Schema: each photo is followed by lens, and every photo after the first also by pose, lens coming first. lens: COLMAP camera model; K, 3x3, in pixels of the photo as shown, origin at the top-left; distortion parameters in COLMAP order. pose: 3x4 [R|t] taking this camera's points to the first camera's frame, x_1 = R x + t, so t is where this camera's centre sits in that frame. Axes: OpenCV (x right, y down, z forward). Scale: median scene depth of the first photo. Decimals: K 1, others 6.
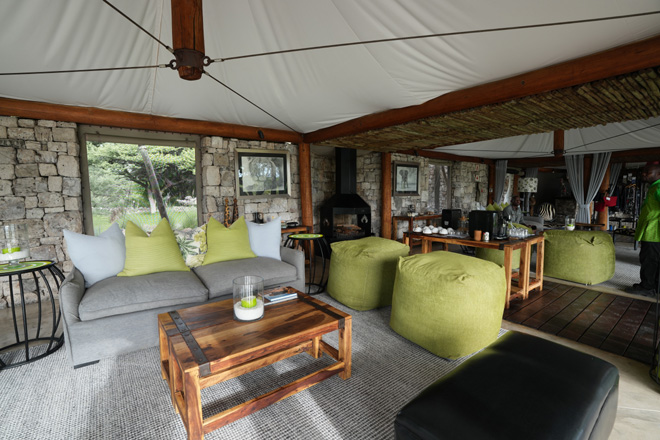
lens RADIAL K [[301.8, 0, 331.3], [0, 301.8, 219.5], [0, 0, 1]] dist [-0.068032, 0.024751]
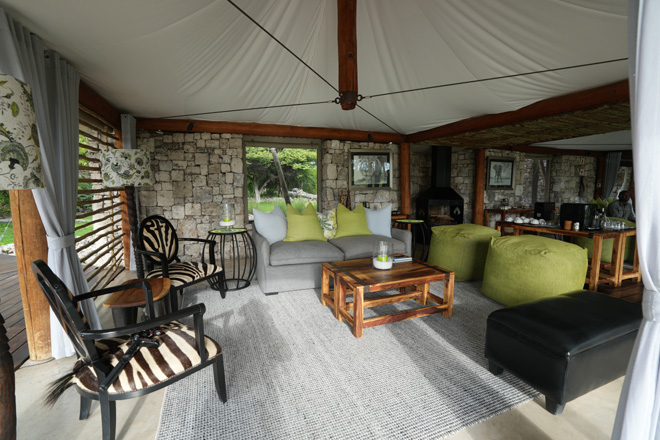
lens RADIAL K [[301.8, 0, 331.3], [0, 301.8, 219.5], [0, 0, 1]] dist [-0.068032, 0.024751]
pose [[0.963488, 0.034093, -0.265570, -0.072915], [-0.028400, 0.999278, 0.025249, 0.029726], [0.266239, -0.016785, 0.963761, -0.290025]]
